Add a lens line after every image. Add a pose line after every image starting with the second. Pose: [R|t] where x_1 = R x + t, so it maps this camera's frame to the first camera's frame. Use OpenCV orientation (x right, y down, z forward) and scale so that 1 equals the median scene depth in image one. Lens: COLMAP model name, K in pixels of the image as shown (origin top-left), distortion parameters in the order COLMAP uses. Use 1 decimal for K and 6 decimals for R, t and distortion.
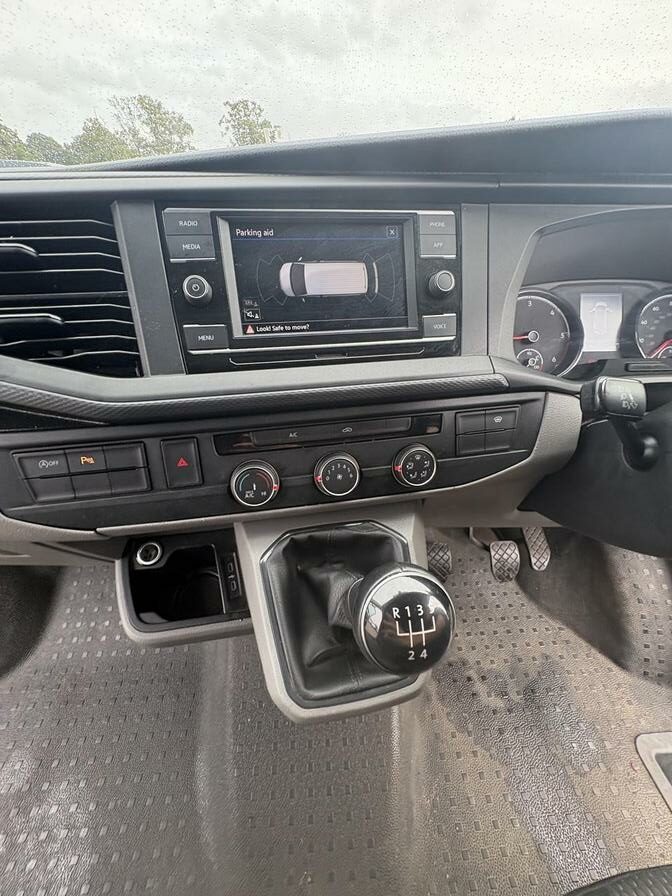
lens RADIAL K [[353.4, 0, 336.0], [0, 353.4, 448.0], [0, 0, 1]] dist [0.003490, 0.000454]
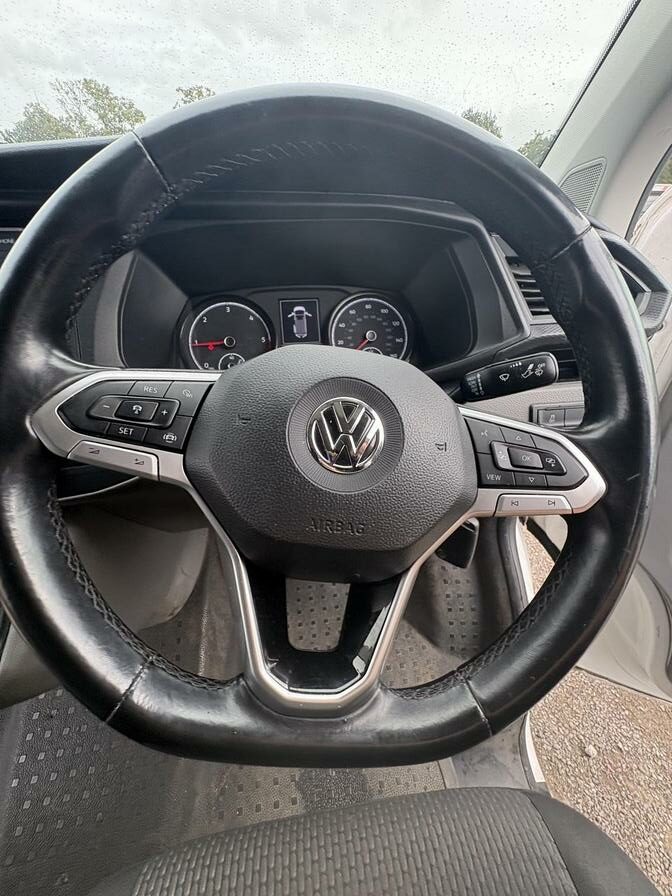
lens RADIAL K [[353.4, 0, 336.0], [0, 353.4, 448.0], [0, 0, 1]] dist [0.003490, 0.000454]
pose [[0.996947, -0.047215, 0.062181, 0.455425], [0.046153, 0.998765, 0.018410, -0.005111], [-0.062973, -0.015484, 0.997895, -0.033285]]
